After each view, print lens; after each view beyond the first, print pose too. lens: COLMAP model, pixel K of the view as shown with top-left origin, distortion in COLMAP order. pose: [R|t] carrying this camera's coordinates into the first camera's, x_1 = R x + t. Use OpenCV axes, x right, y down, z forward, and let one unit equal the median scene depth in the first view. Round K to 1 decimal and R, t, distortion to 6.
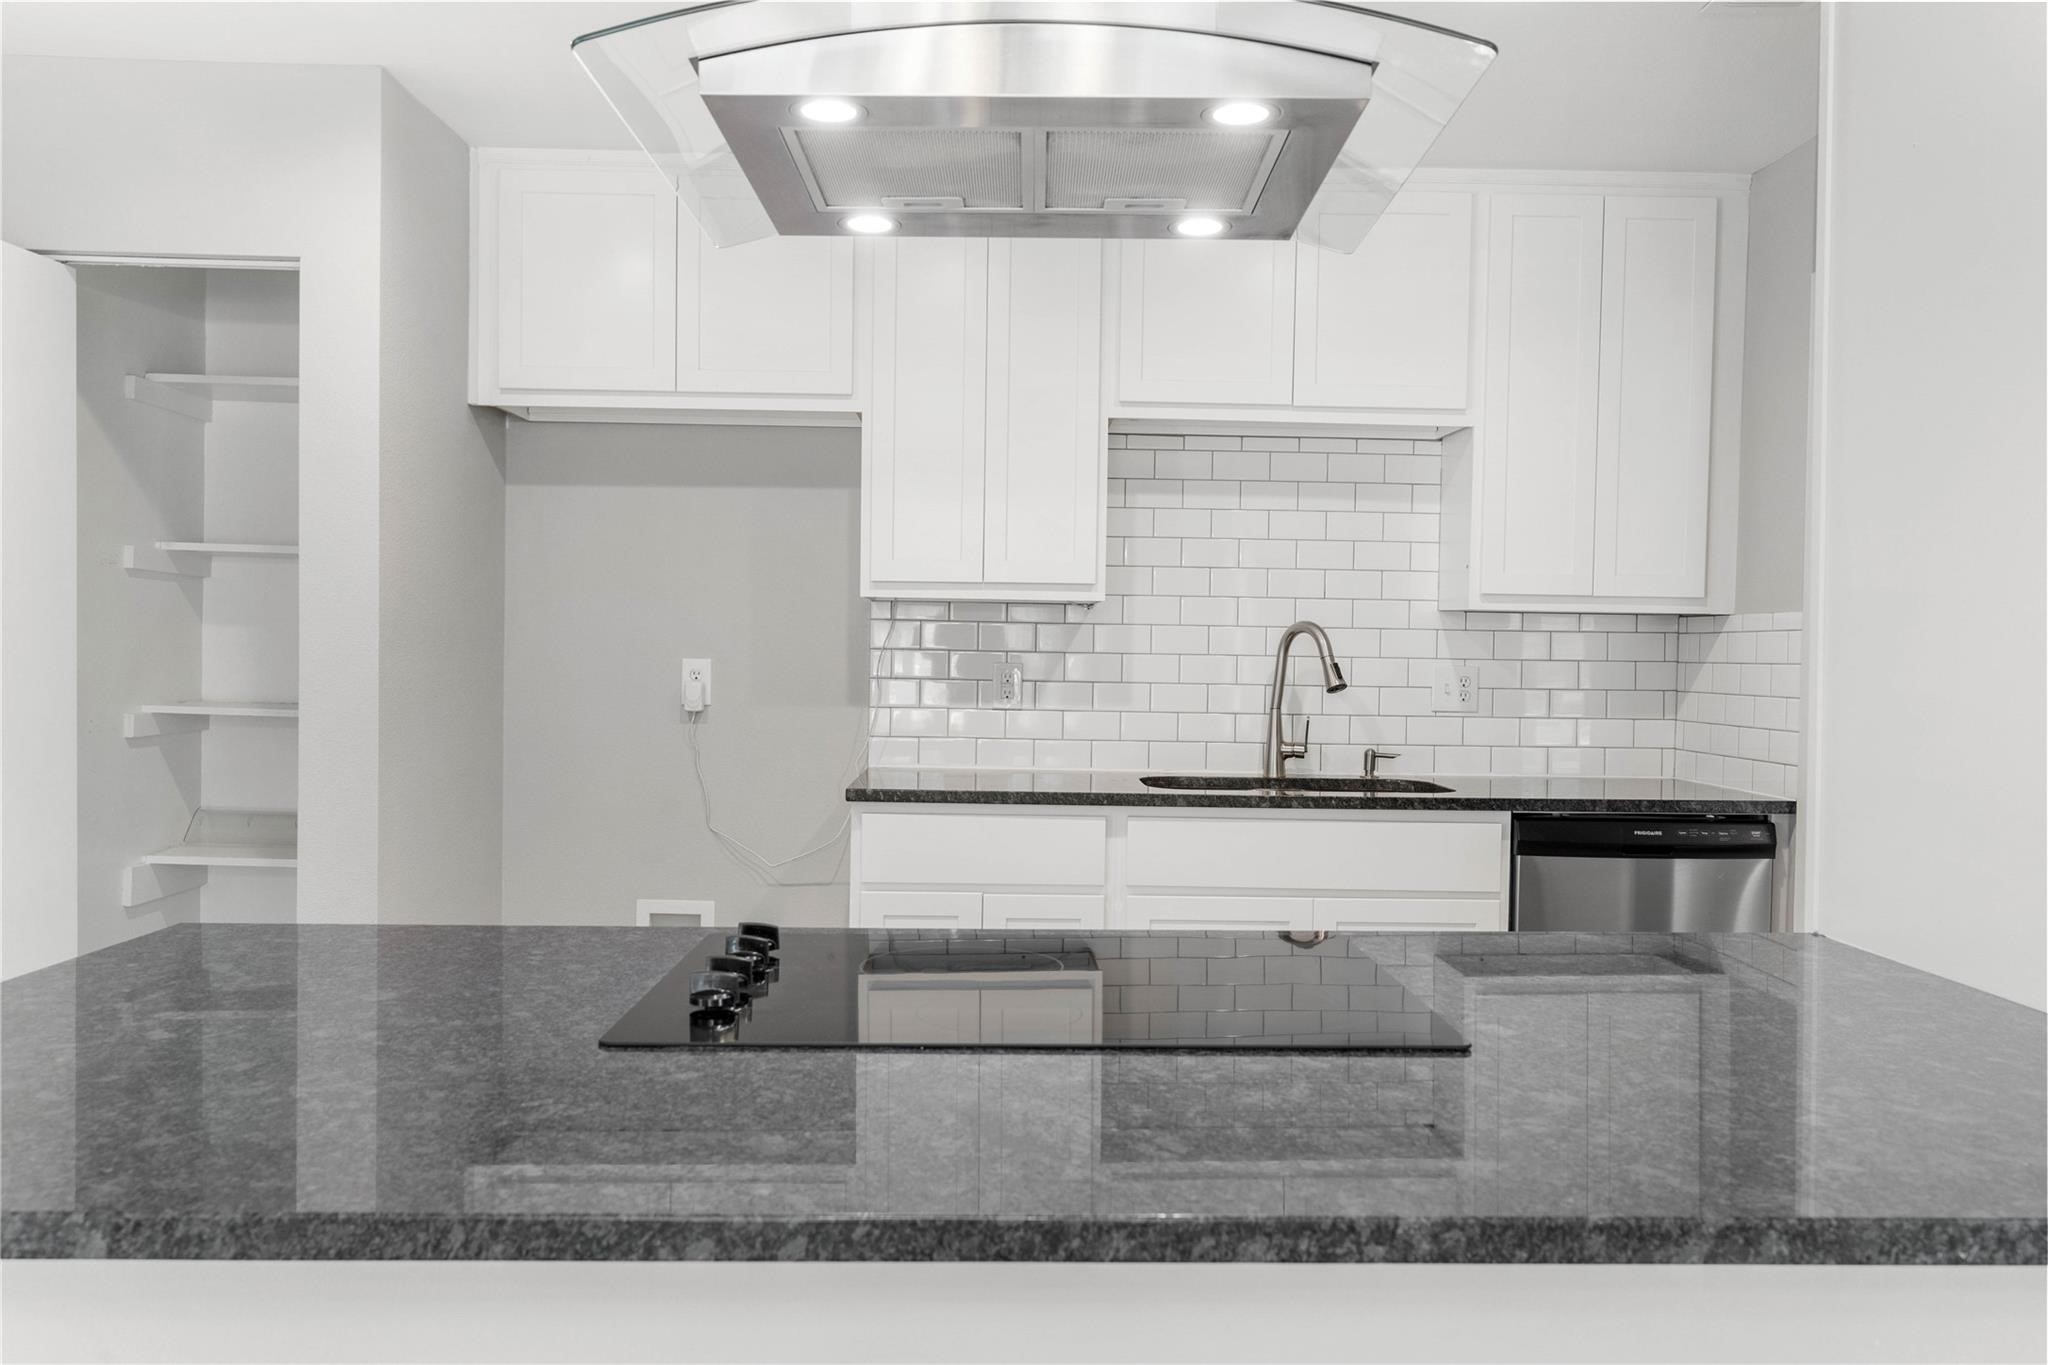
lens RADIAL K [[1622.5, 0, 1027.1], [0, 1622.5, 678.4], [0, 0, 1]] dist [0.010339, 0.002524]
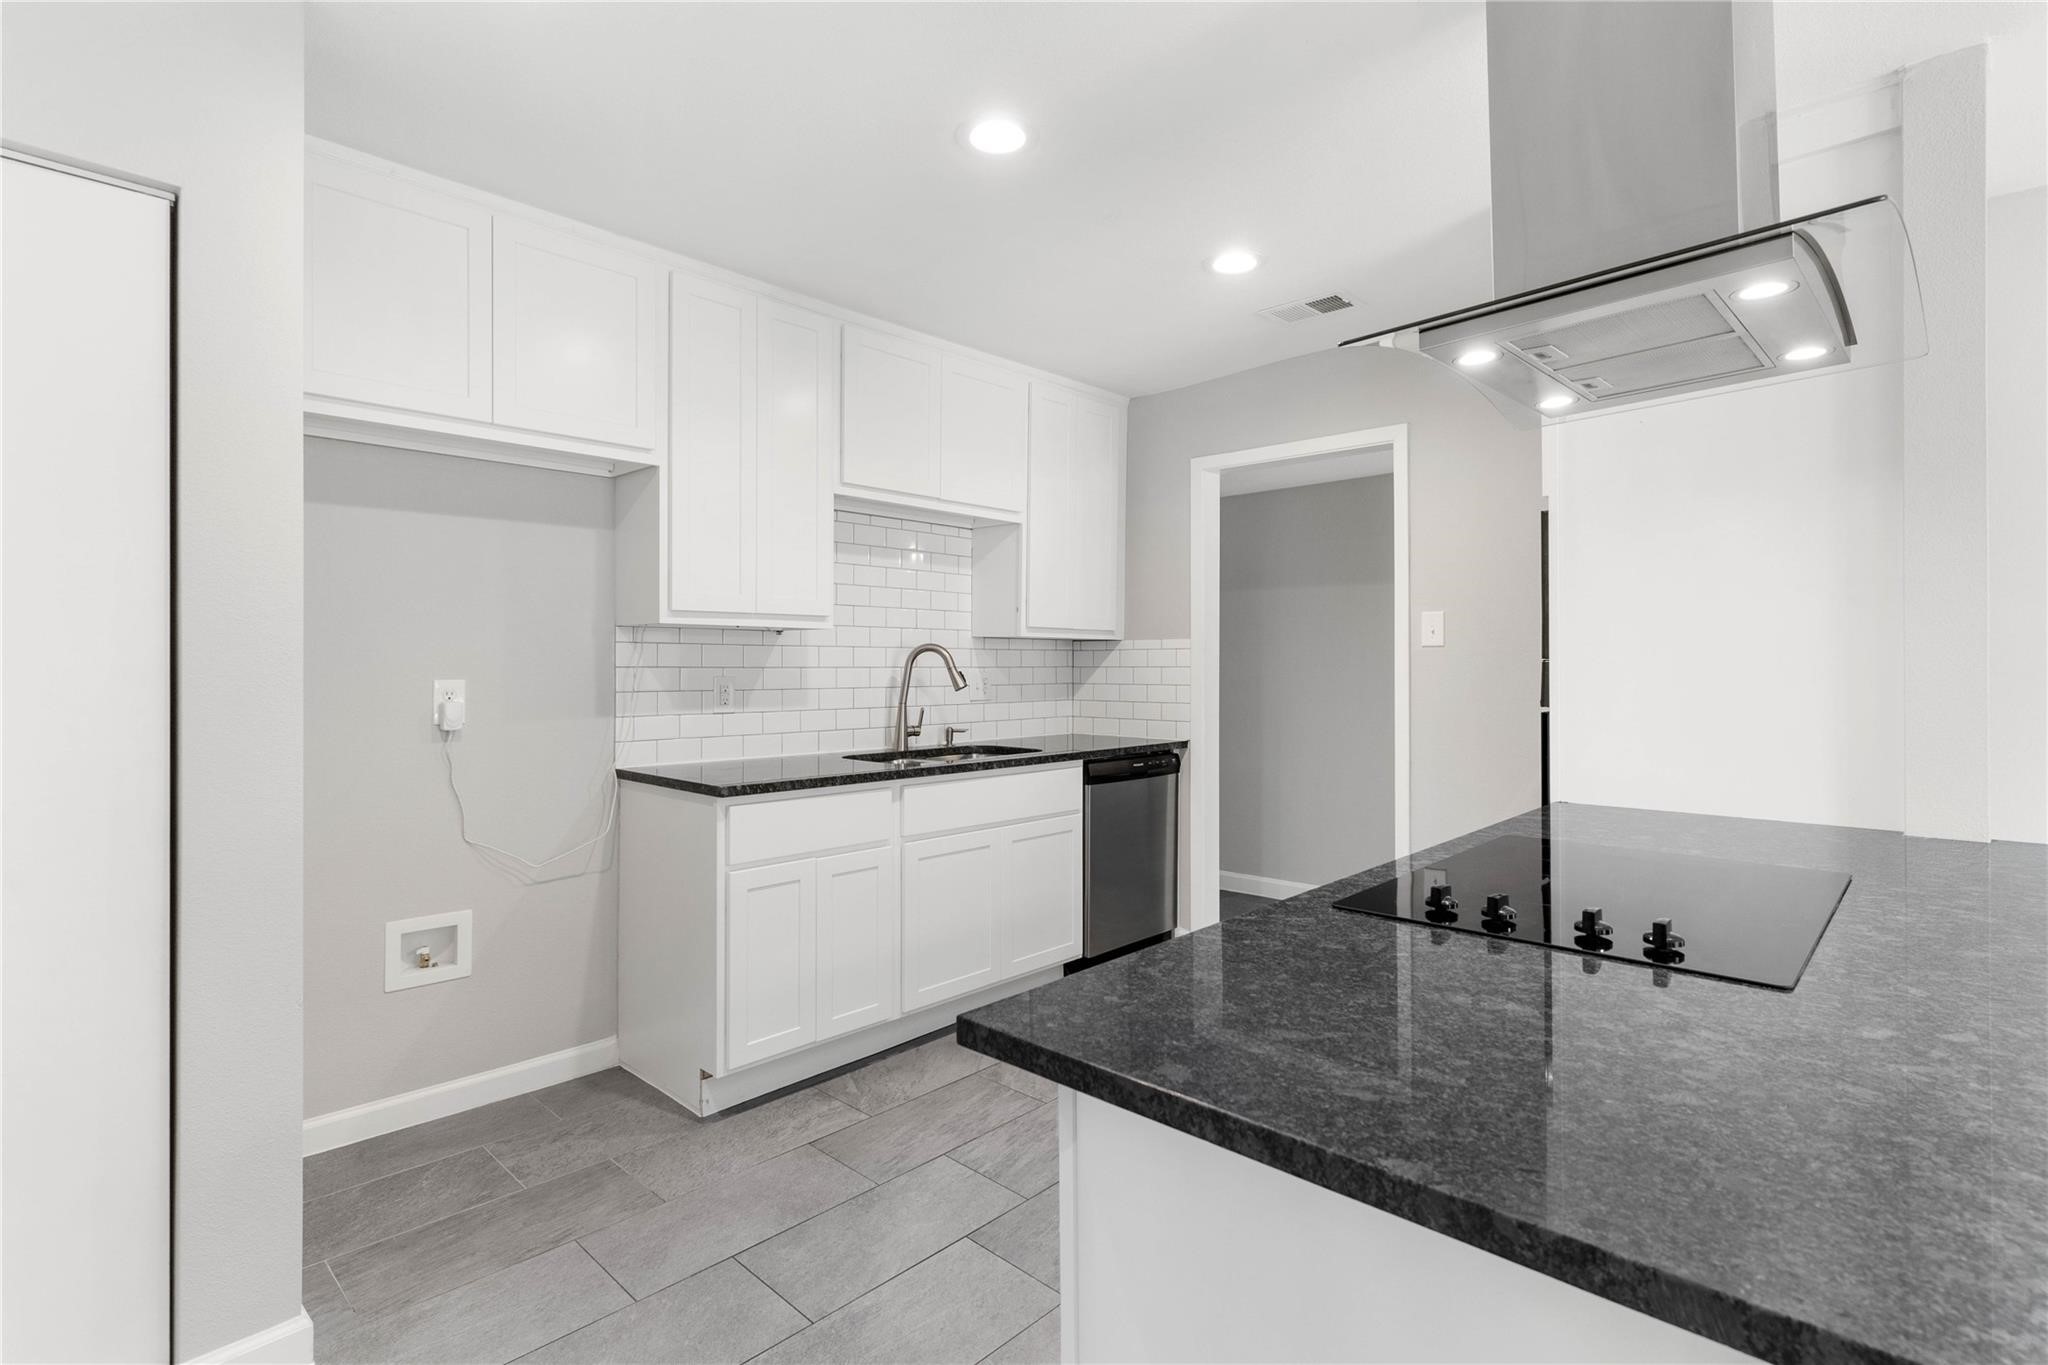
lens RADIAL K [[982.4, 0, 1029.3], [0, 982.4, 662.8], [0, 0, 1]] dist [0.005422, -0.001232]
pose [[0.700850, -0.014158, 0.713168, -0.400094], [0.022140, 0.999753, -0.001910, -0.013710], [-0.712965, 0.017128, 0.700990, 0.297791]]
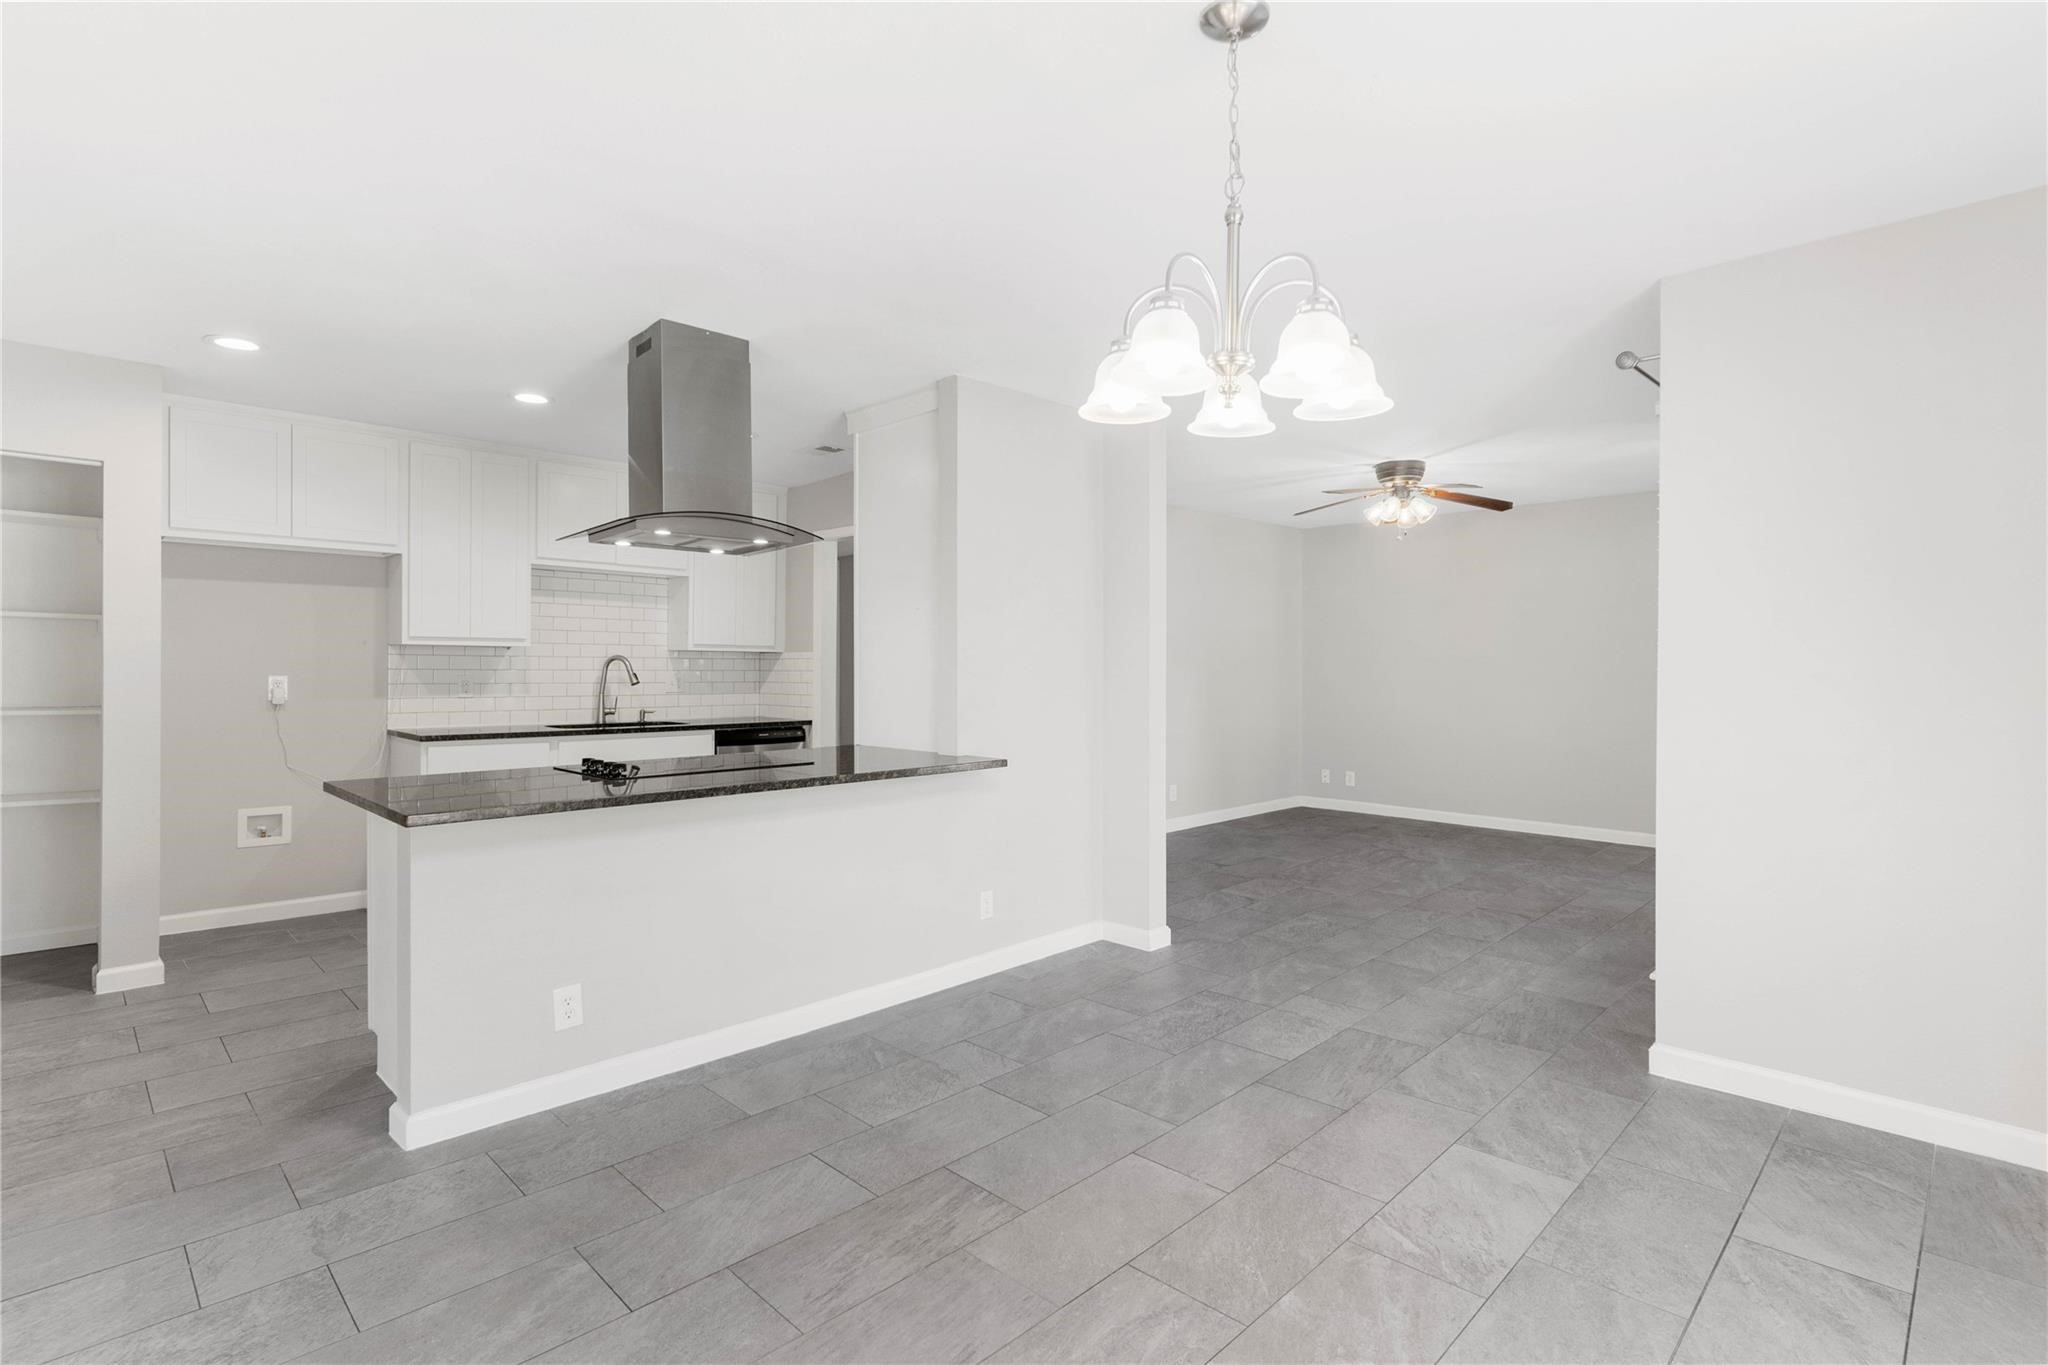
lens RADIAL K [[982.4, 0, 1035.9], [0, 982.4, 666.1], [0, 0, 1]] dist [0.005422, -0.001232]
pose [[0.714107, -0.010288, 0.699960, -0.379416], [0.017393, 0.999844, -0.003049, -0.004732], [-0.699820, 0.014351, 0.714175, -0.416696]]
